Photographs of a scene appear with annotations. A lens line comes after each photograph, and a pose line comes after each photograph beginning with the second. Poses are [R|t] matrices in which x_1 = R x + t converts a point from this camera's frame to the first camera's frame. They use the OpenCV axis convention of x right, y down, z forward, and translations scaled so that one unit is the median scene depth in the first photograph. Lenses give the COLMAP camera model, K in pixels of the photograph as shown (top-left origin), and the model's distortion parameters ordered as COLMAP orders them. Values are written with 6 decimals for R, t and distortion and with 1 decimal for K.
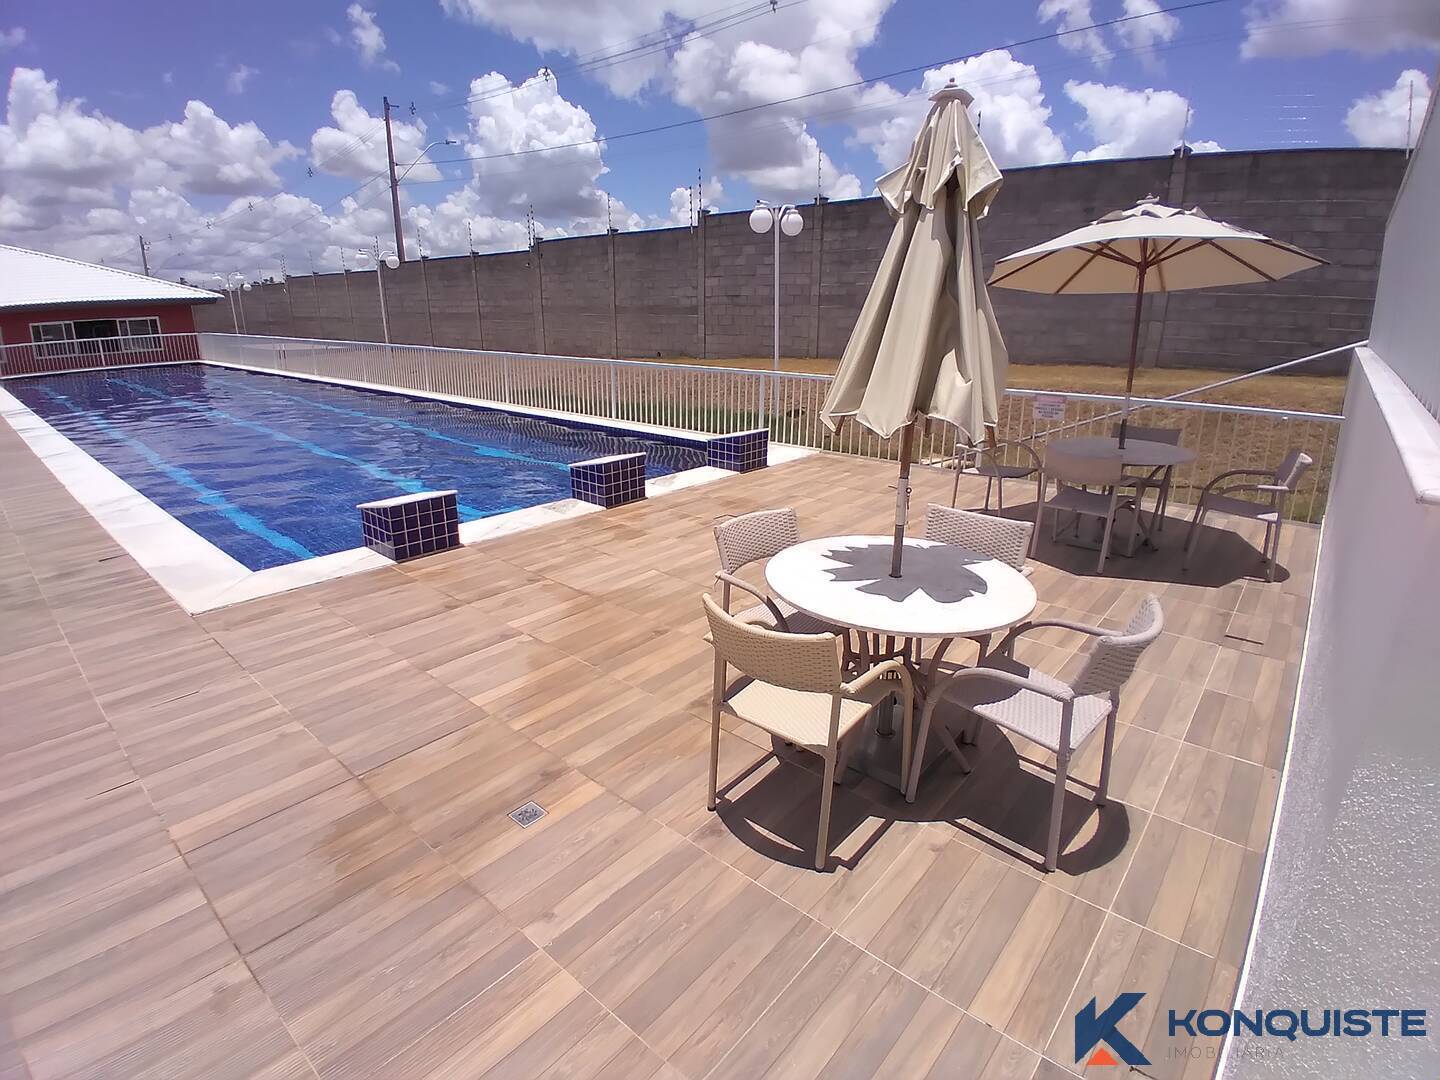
lens RADIAL K [[718.9, 0, 716.4], [0, 718.9, 538.7], [0, 0, 1]] dist [0.007981, -0.048731]
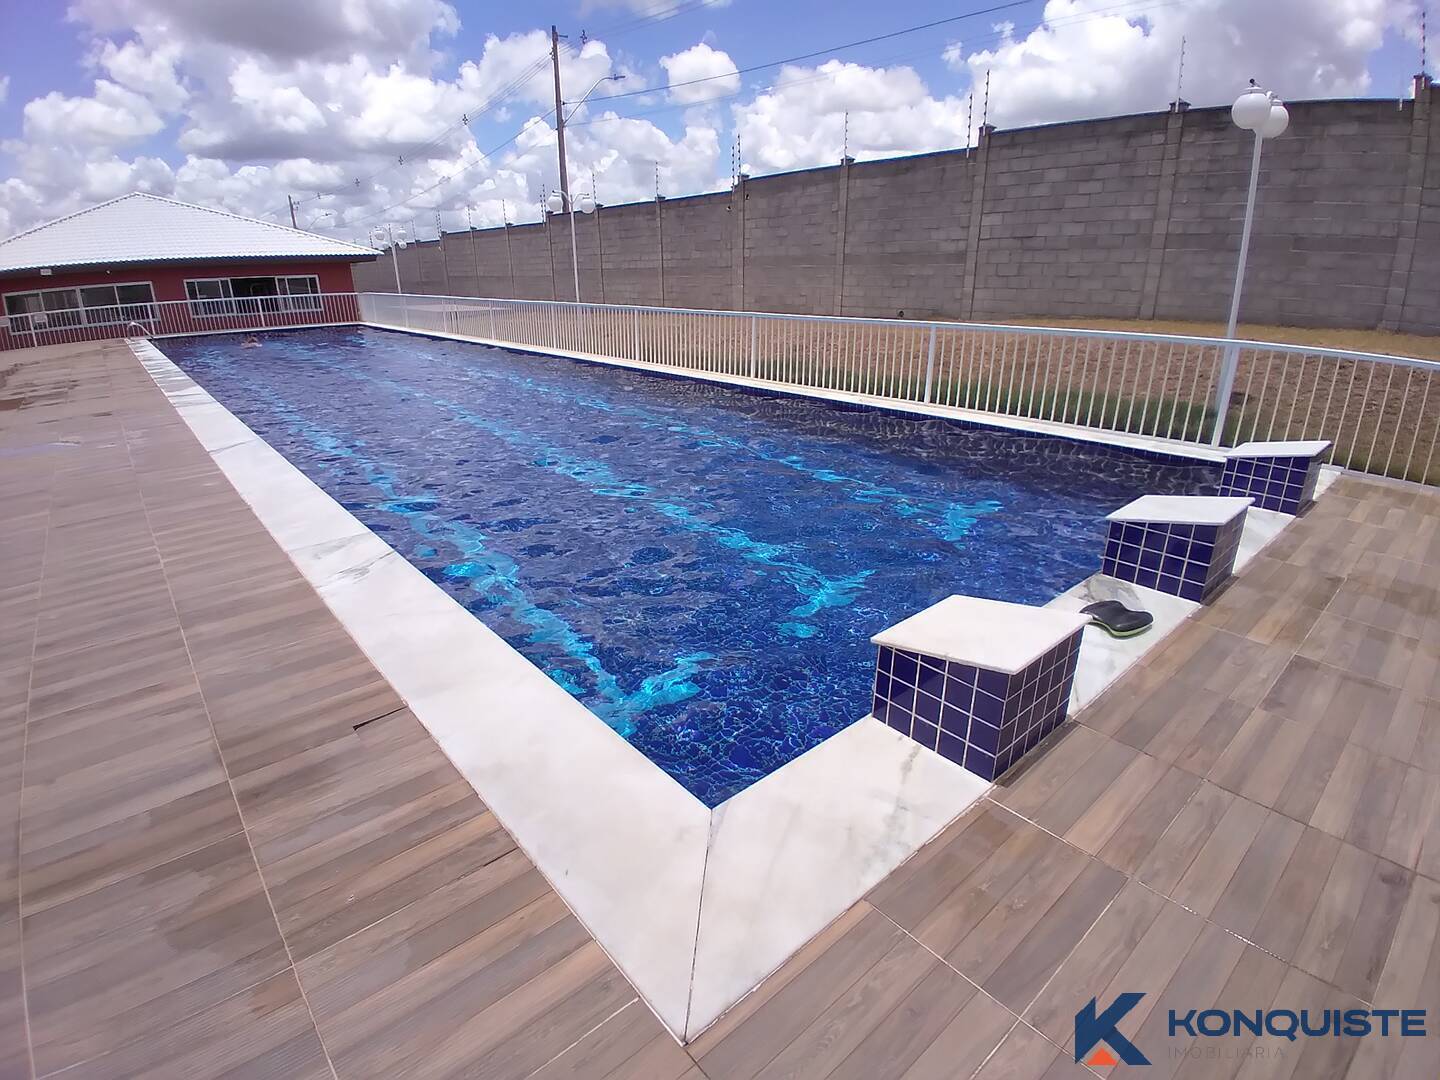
lens RADIAL K [[718.9, 0, 716.4], [0, 718.9, 538.7], [0, 0, 1]] dist [0.007981, -0.048731]
pose [[0.989506, 0.037114, -0.139644, -0.182103], [-0.029916, 0.998131, 0.053296, -0.045253], [0.141361, -0.048559, 0.988766, 0.175112]]
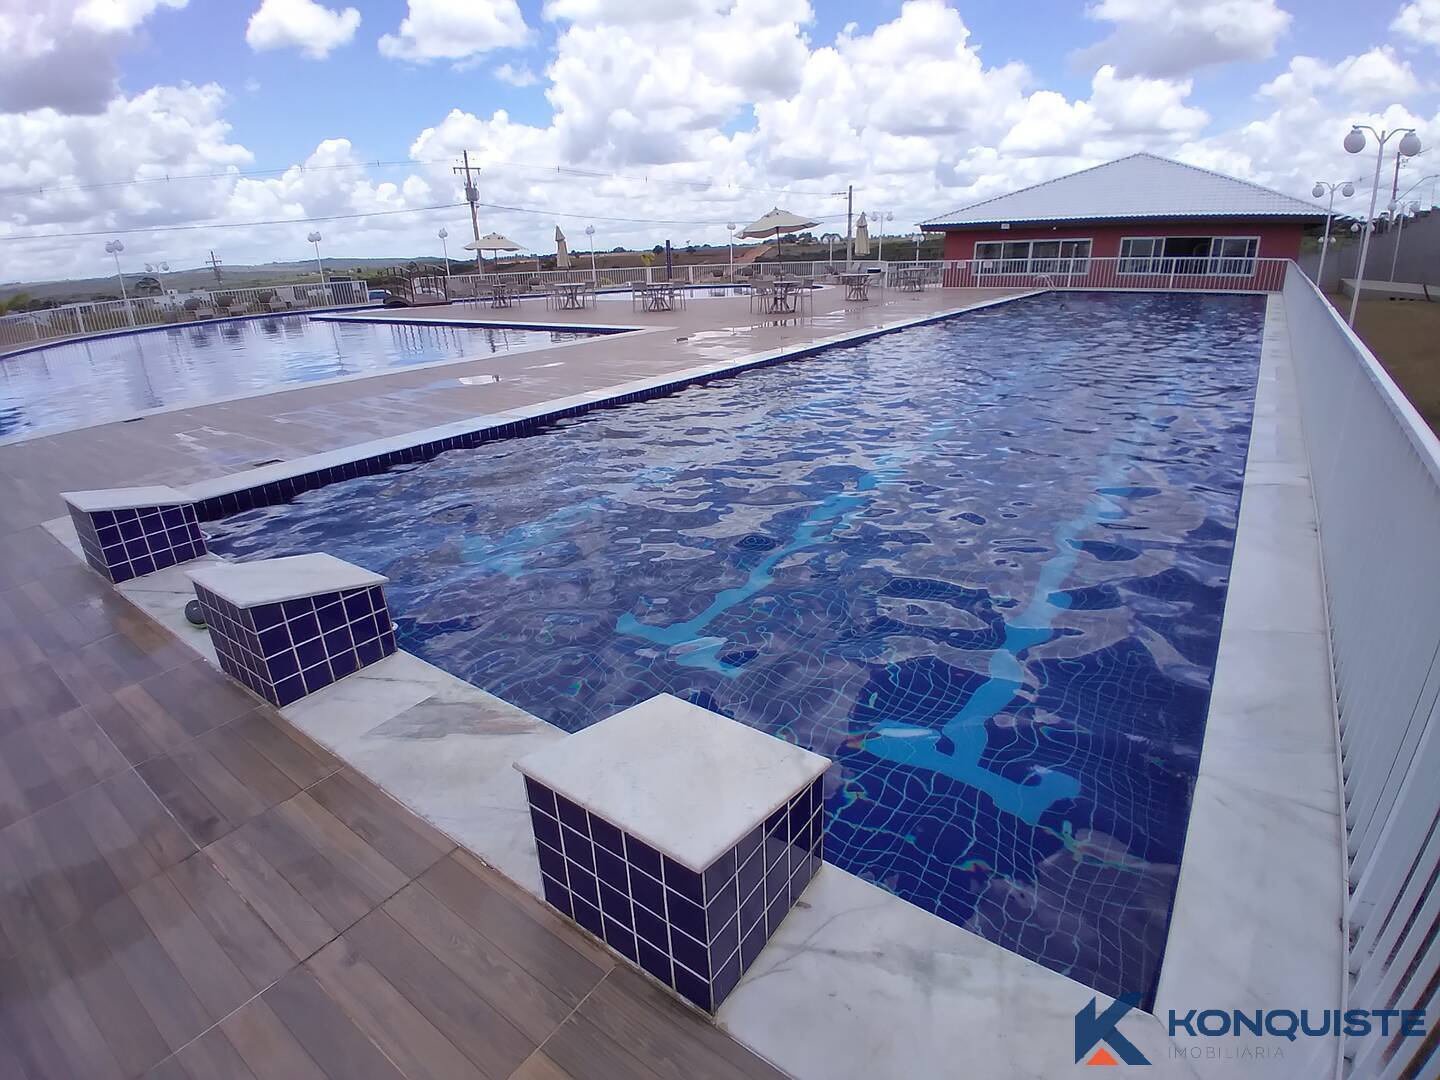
lens RADIAL K [[718.9, 0, 716.4], [0, 718.9, 538.7], [0, 0, 1]] dist [0.007981, -0.048731]
pose [[0.076945, 0.362734, -0.928711, 0.101157], [-0.271212, 0.903963, 0.330597, -0.141191], [0.959439, 0.226440, 0.167934, 0.496035]]
